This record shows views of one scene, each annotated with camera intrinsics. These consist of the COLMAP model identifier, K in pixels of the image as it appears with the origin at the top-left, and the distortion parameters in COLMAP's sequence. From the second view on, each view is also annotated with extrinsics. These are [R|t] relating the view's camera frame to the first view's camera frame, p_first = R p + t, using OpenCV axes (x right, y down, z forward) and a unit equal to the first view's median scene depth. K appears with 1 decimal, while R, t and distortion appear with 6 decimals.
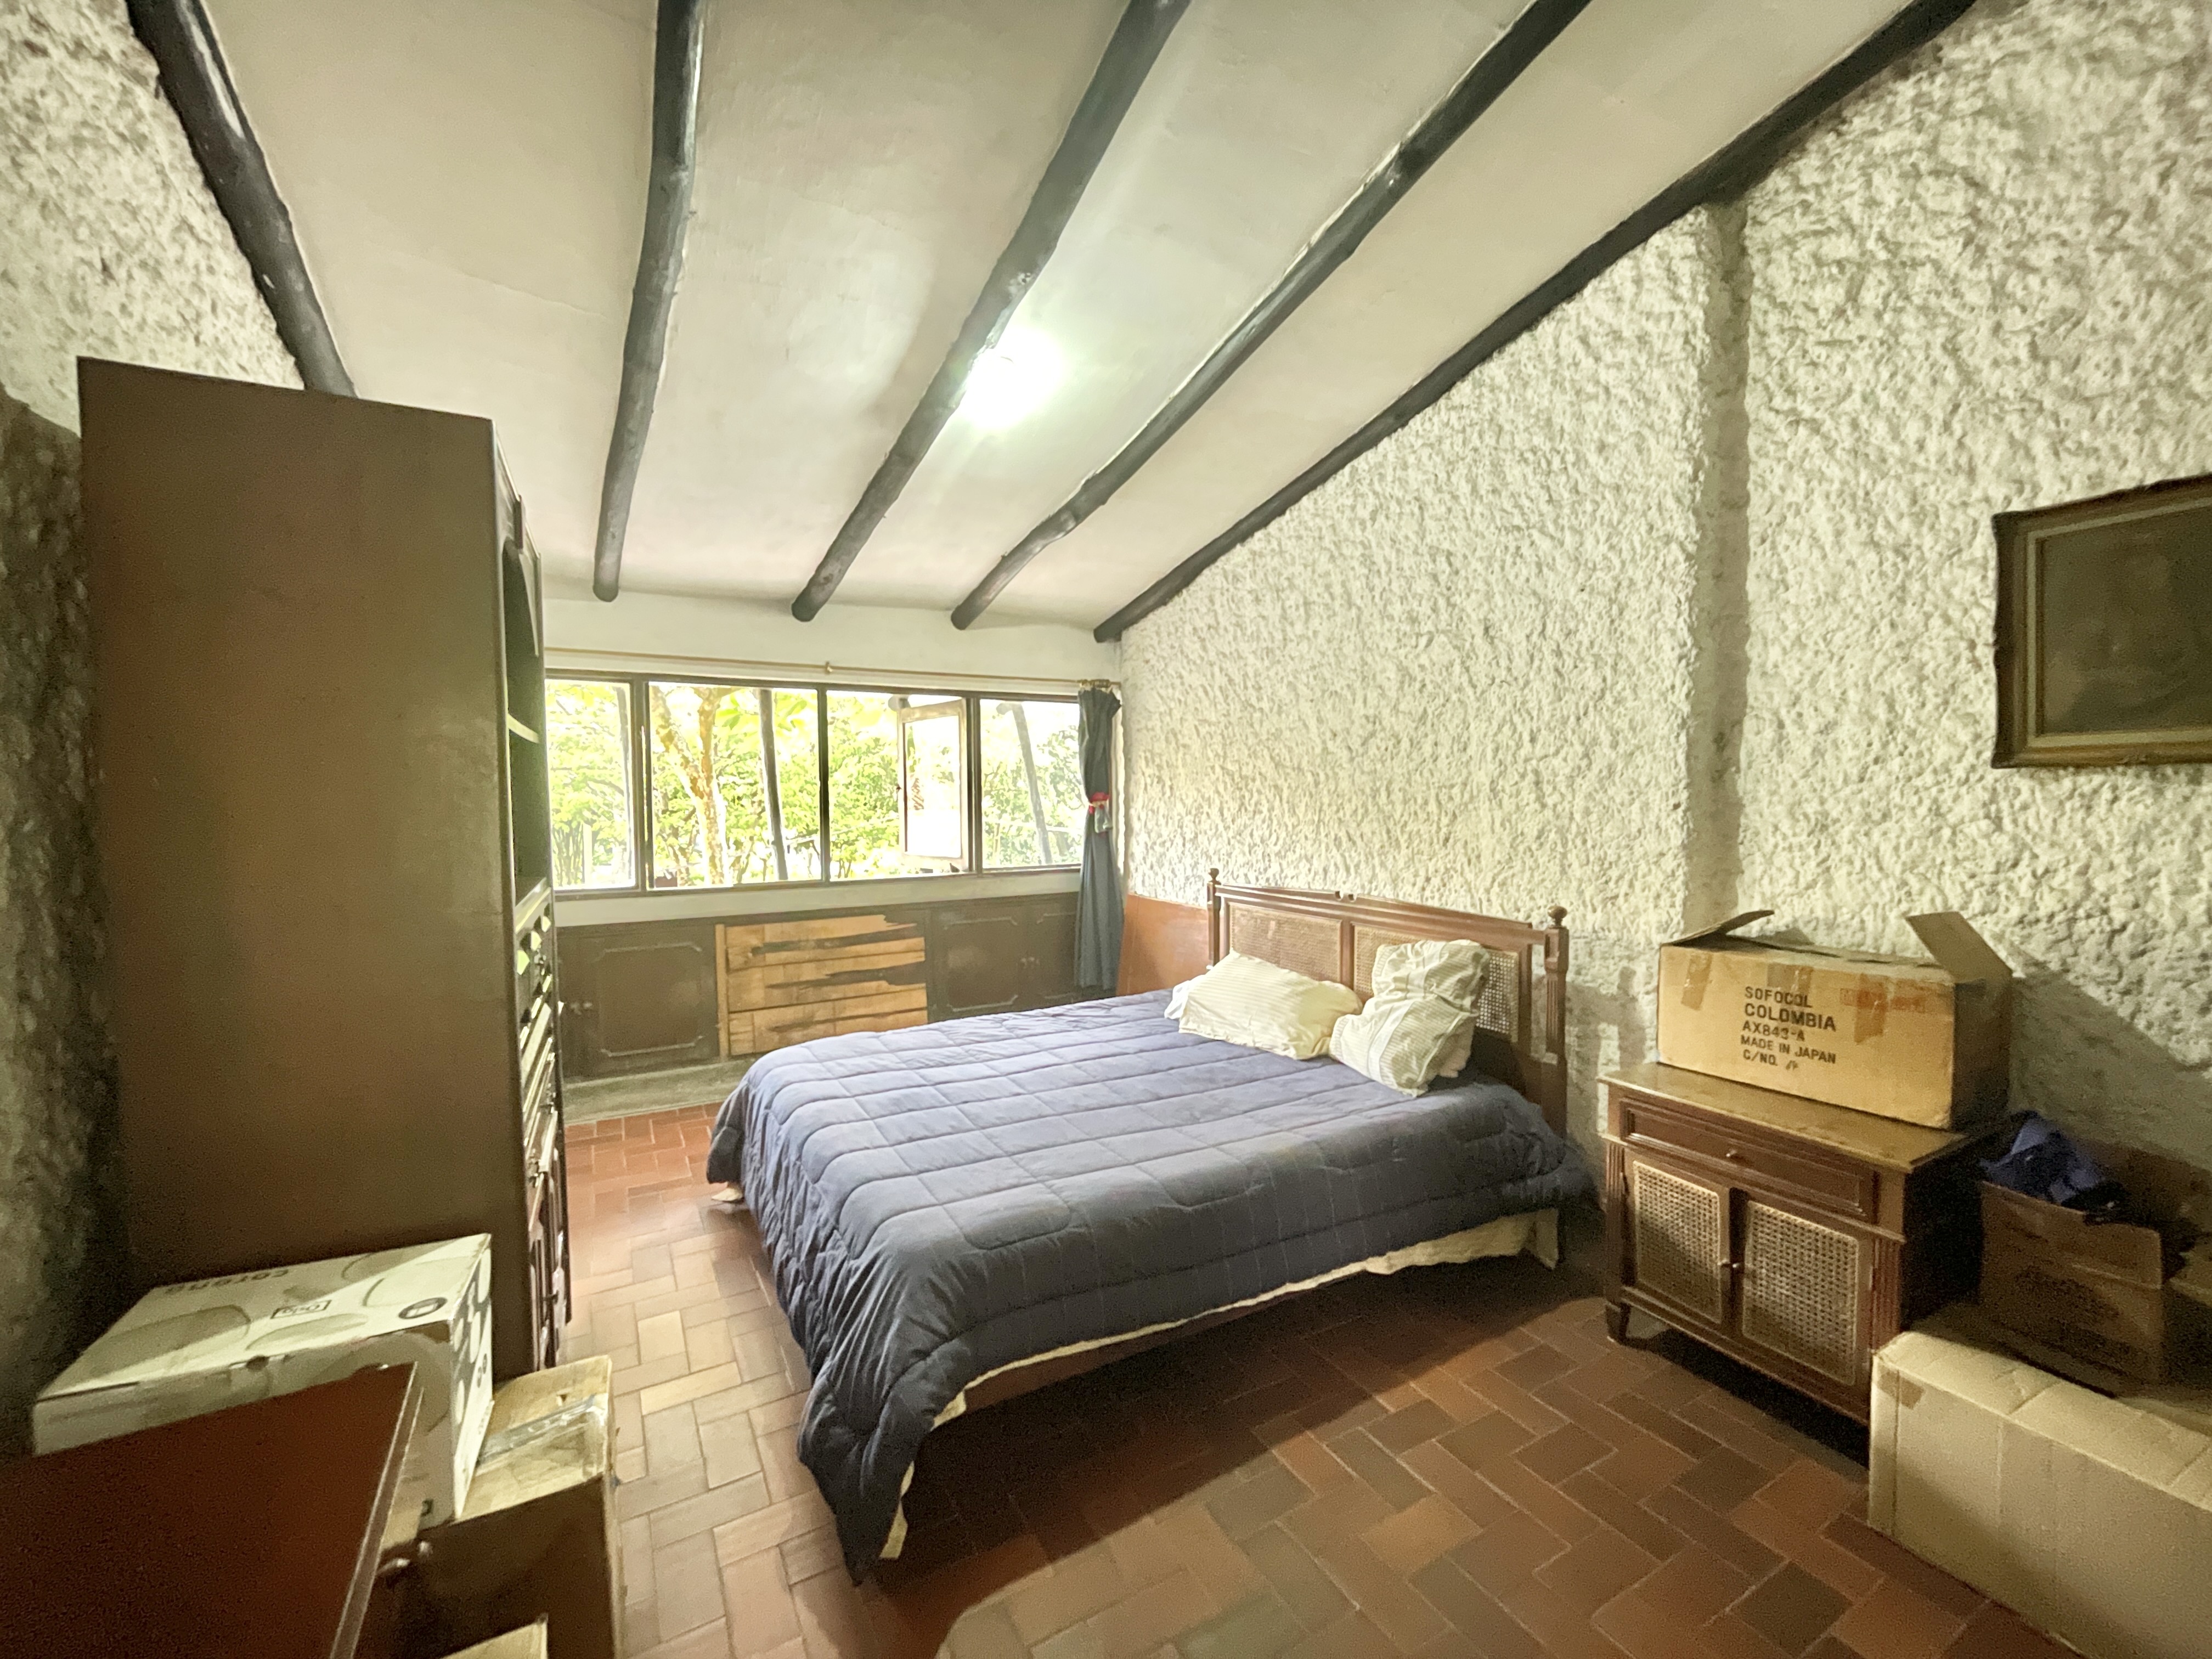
lens RADIAL K [[912.1, 0, 1105.7], [0, 912.1, 829.3], [0, 0, 1]] dist [-0.001302, 0.000604]
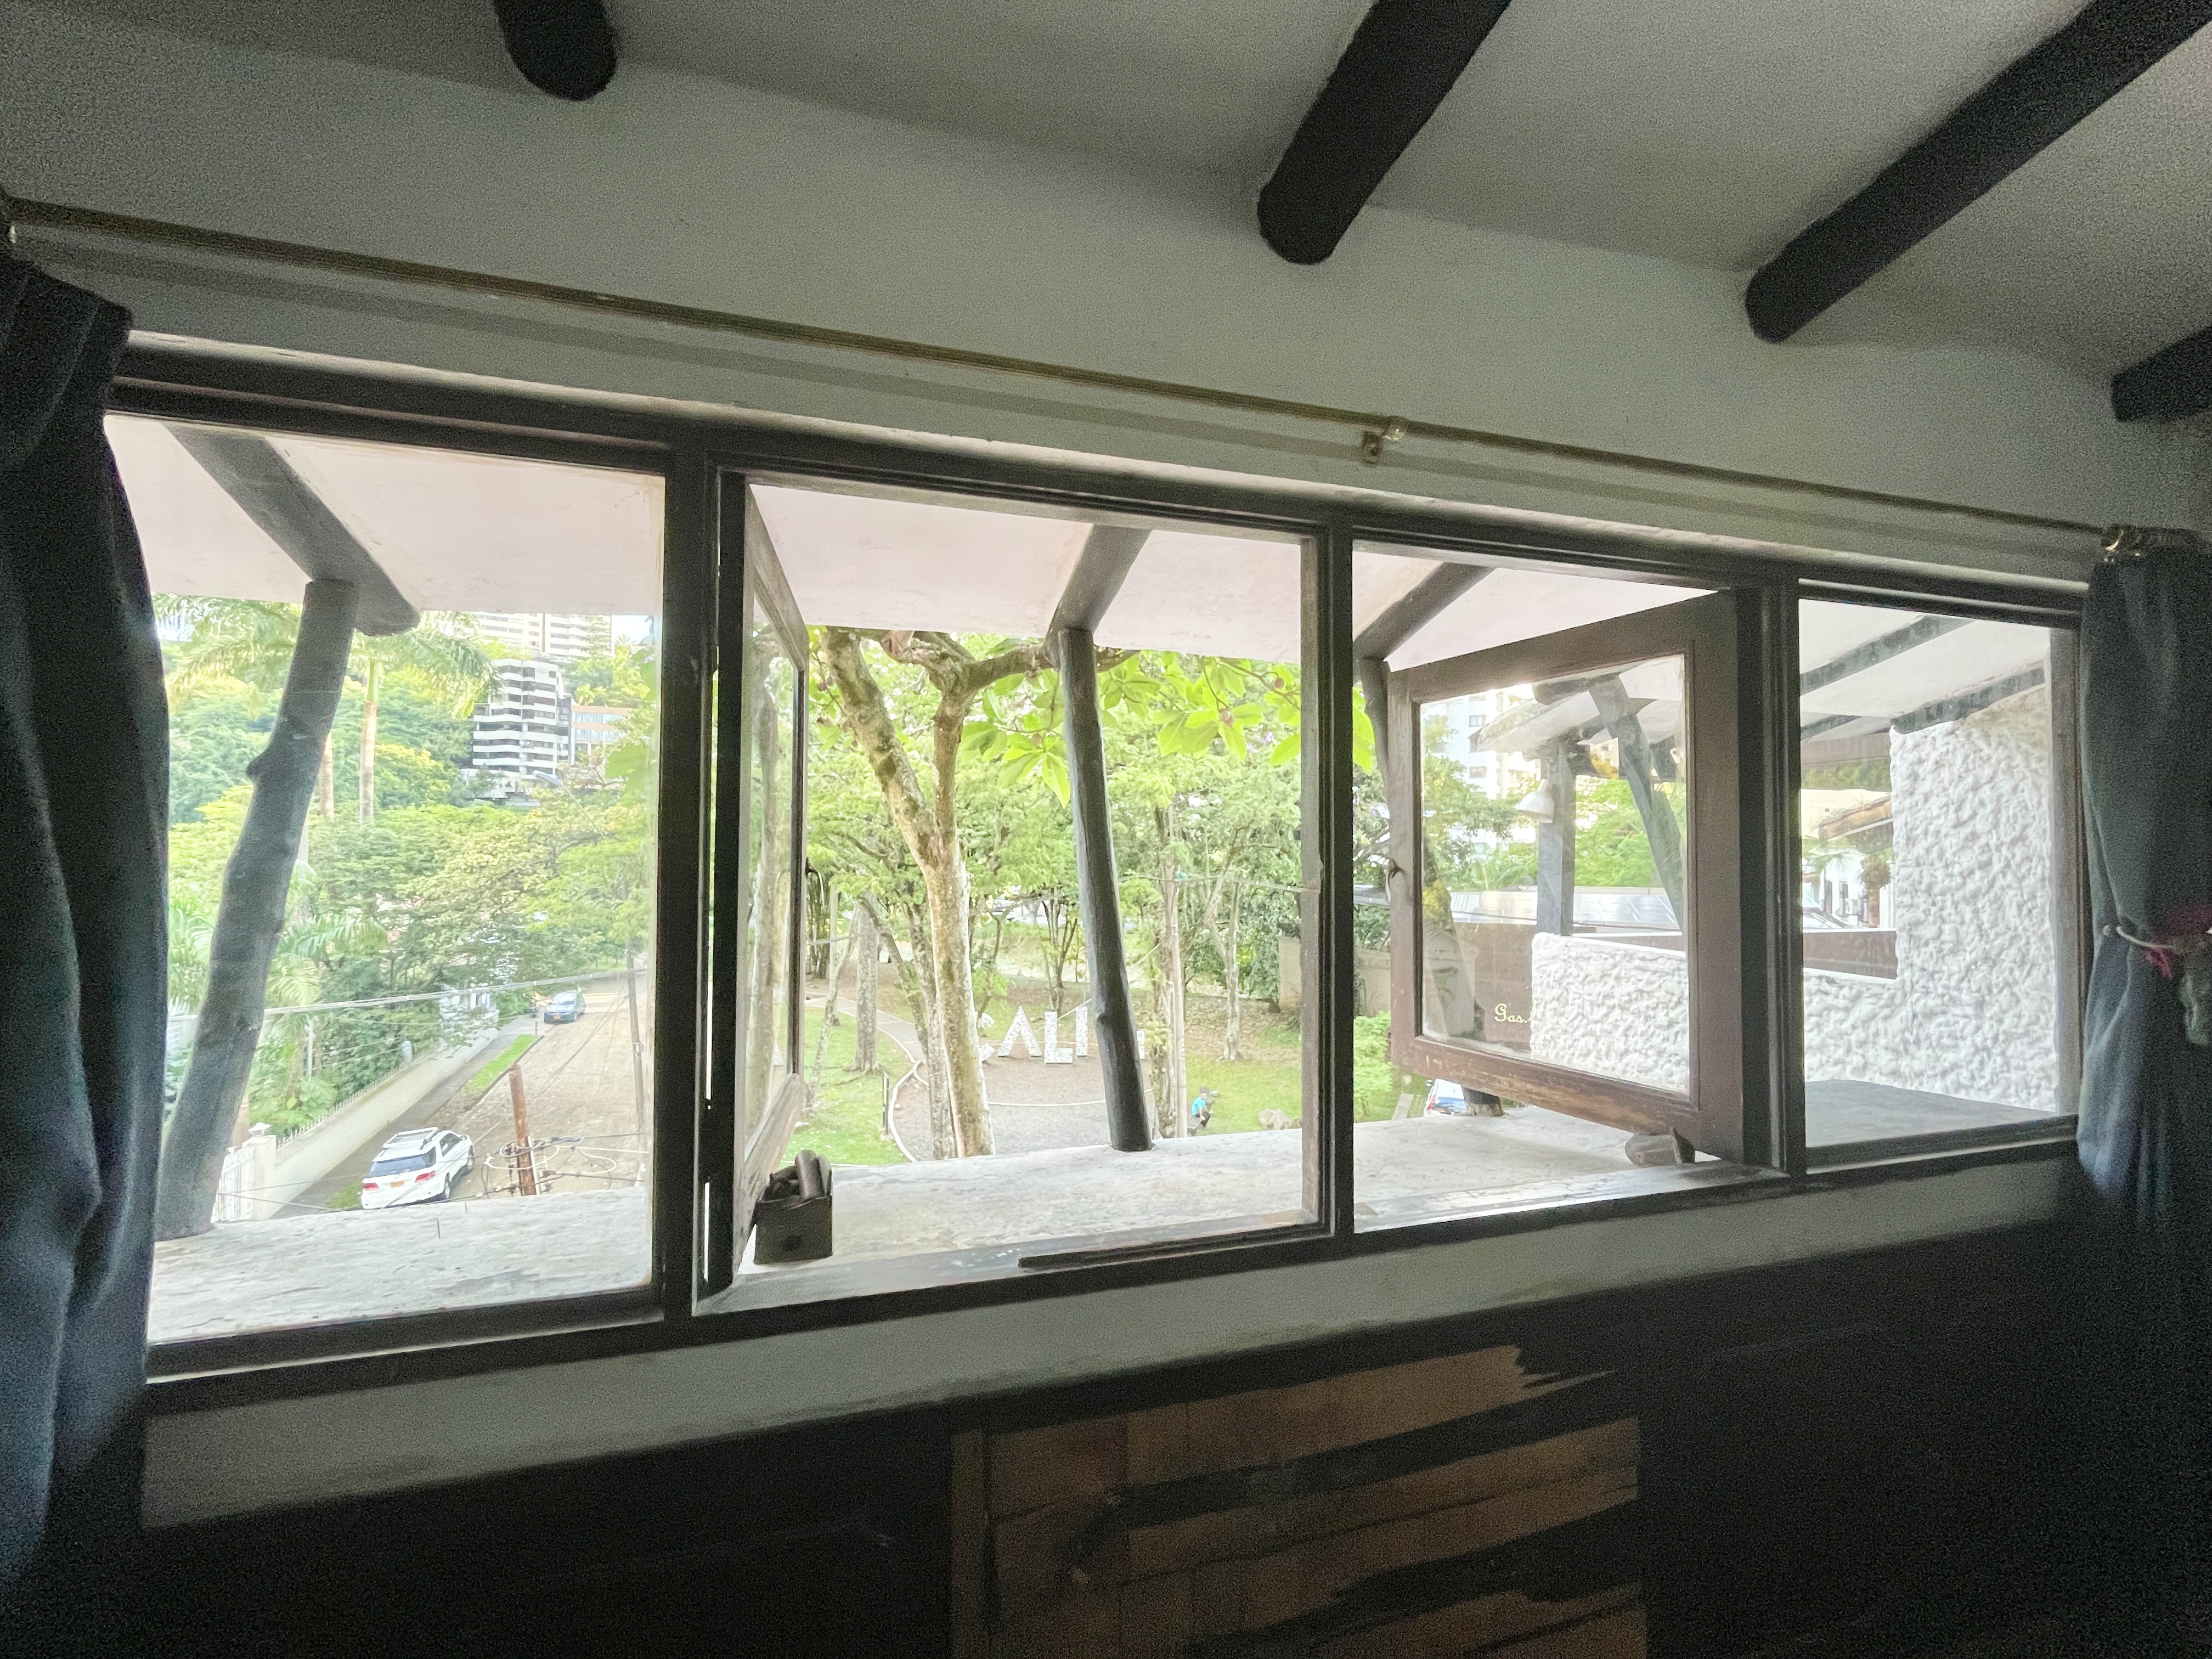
lens RADIAL K [[912.1, 0, 1105.7], [0, 912.1, 829.3], [0, 0, 1]] dist [-0.001302, 0.000604]
pose [[0.972060, 0.008076, -0.234595, -0.598047], [-0.021751, 0.998207, -0.055762, -0.087213], [0.233724, 0.059306, 0.970493, 1.372467]]
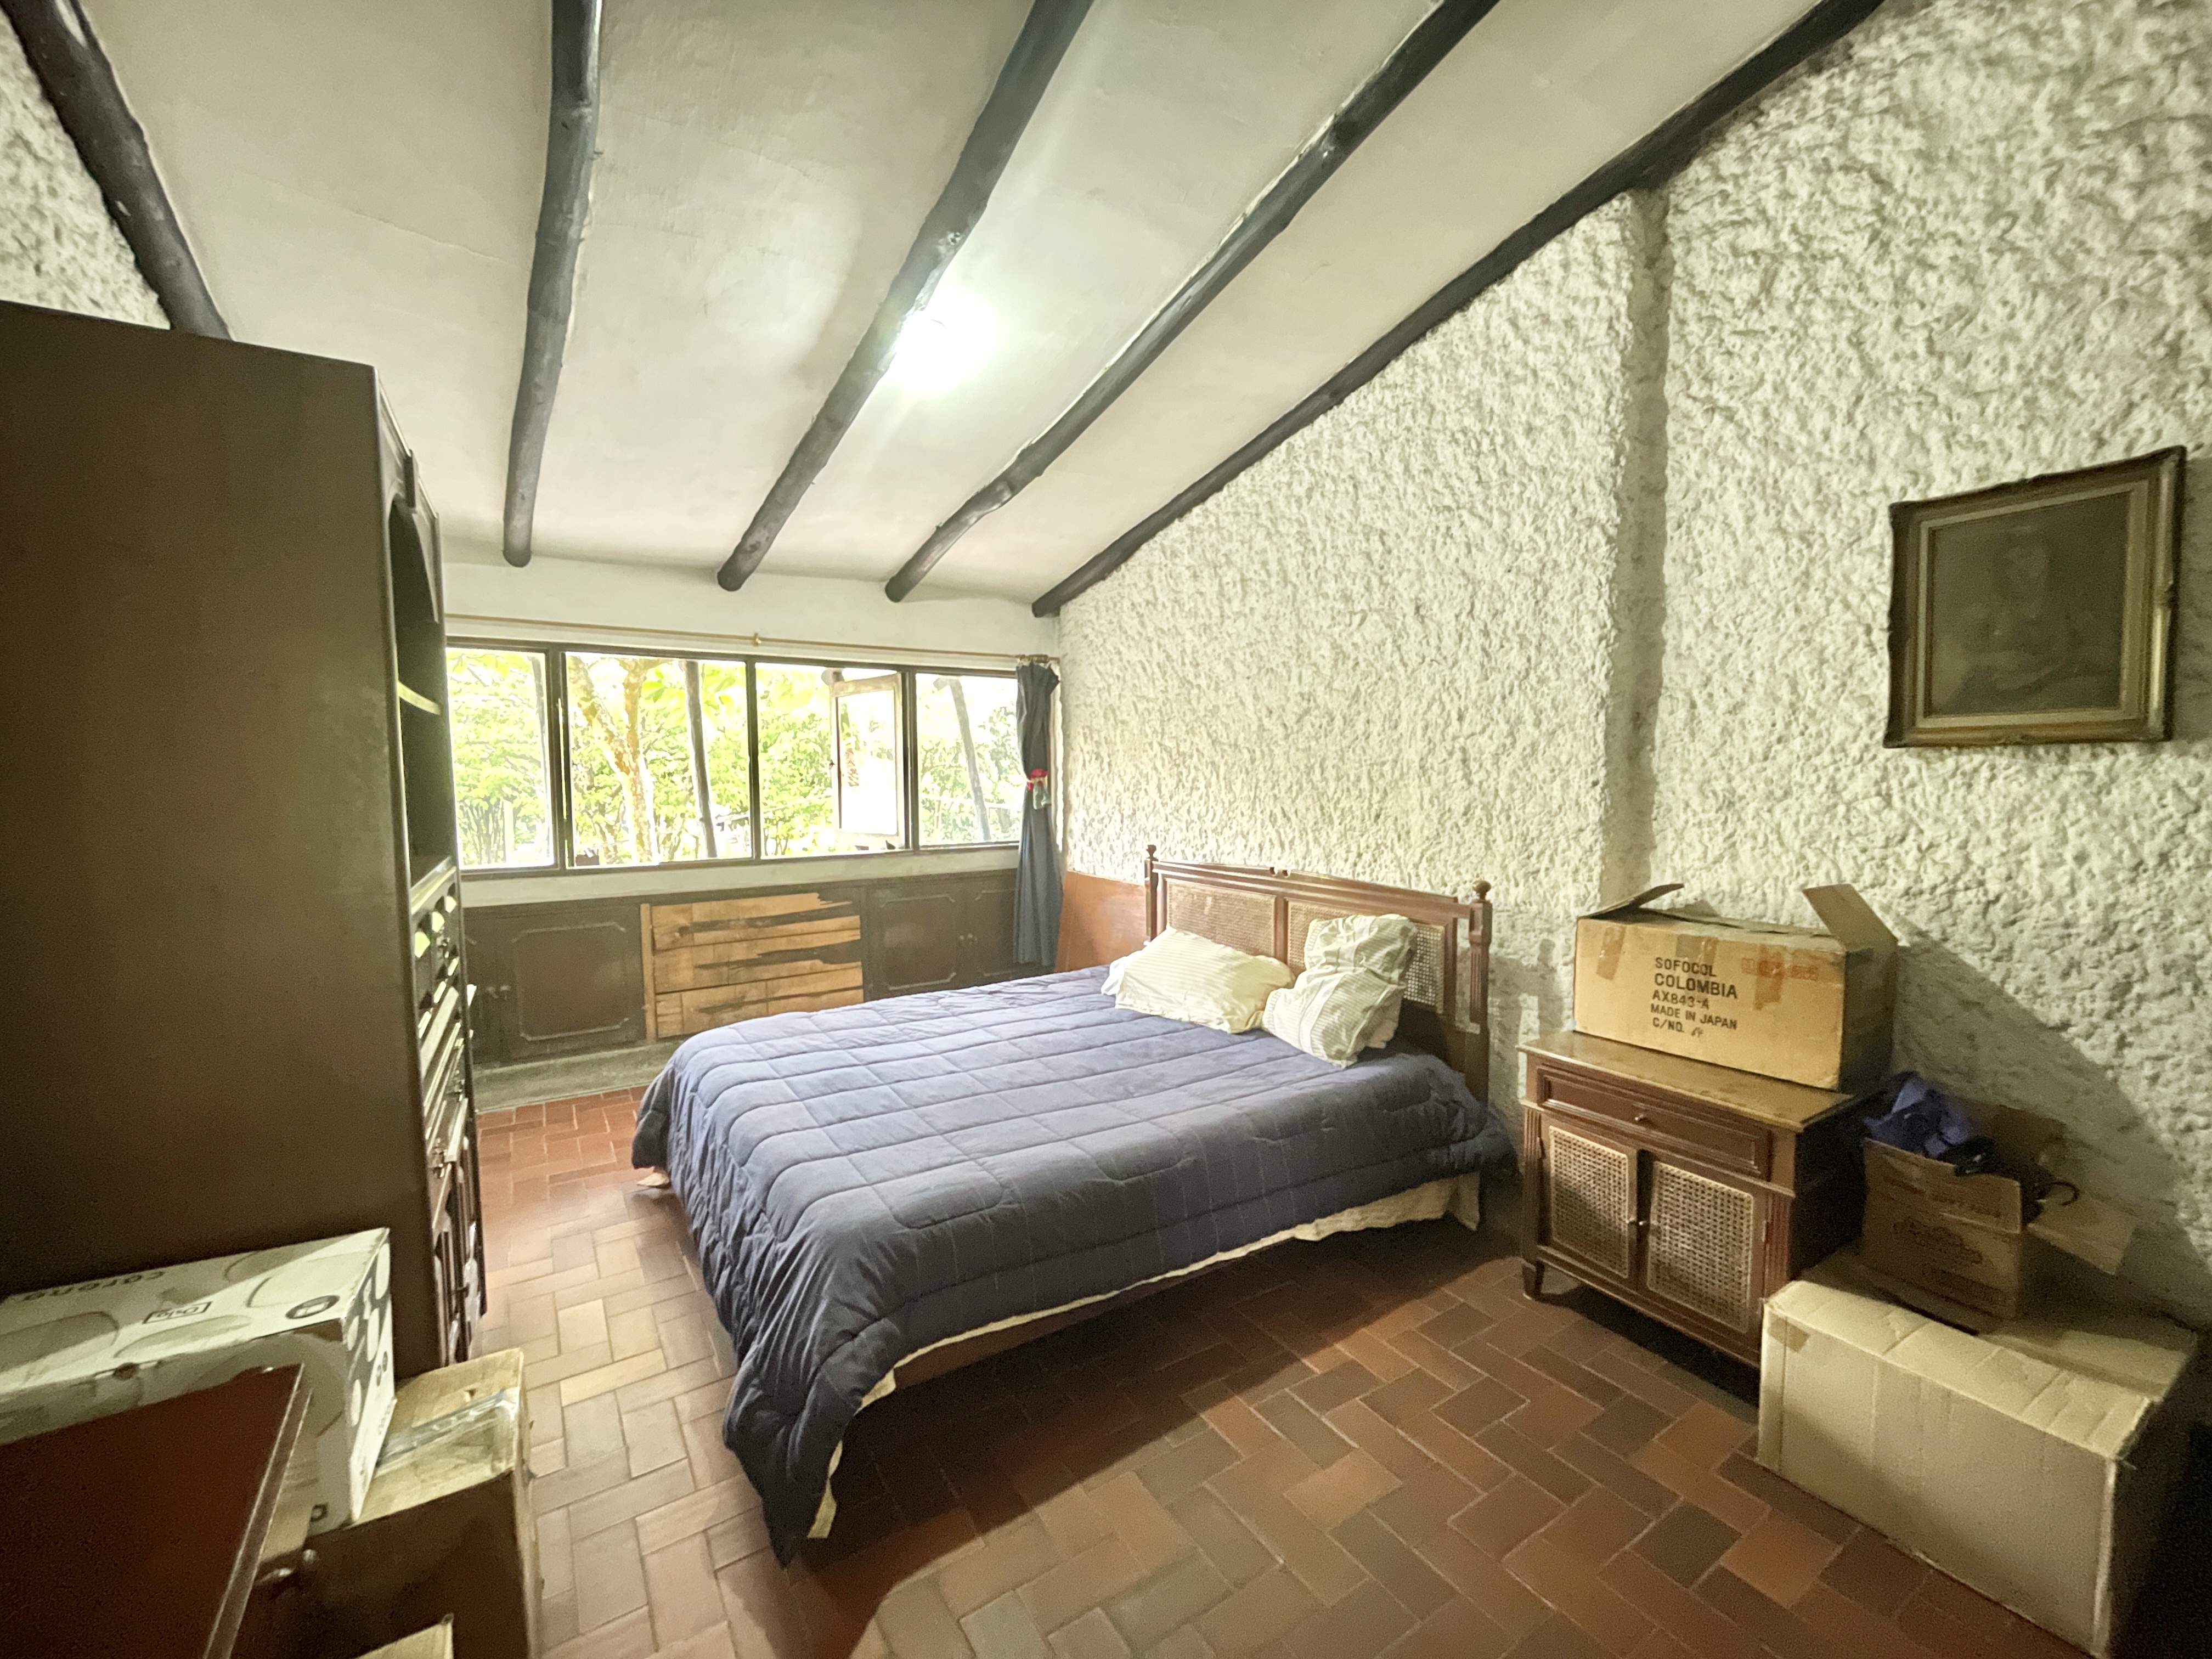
lens RADIAL K [[912.1, 0, 1105.7], [0, 912.1, 829.3], [0, 0, 1]] dist [-0.001302, 0.000604]
pose [[0.998054, -0.001125, 0.062350, 0.010353], [-0.000453, 0.999680, 0.025304, 0.000588], [-0.062359, -0.025283, 0.997734, 0.005014]]
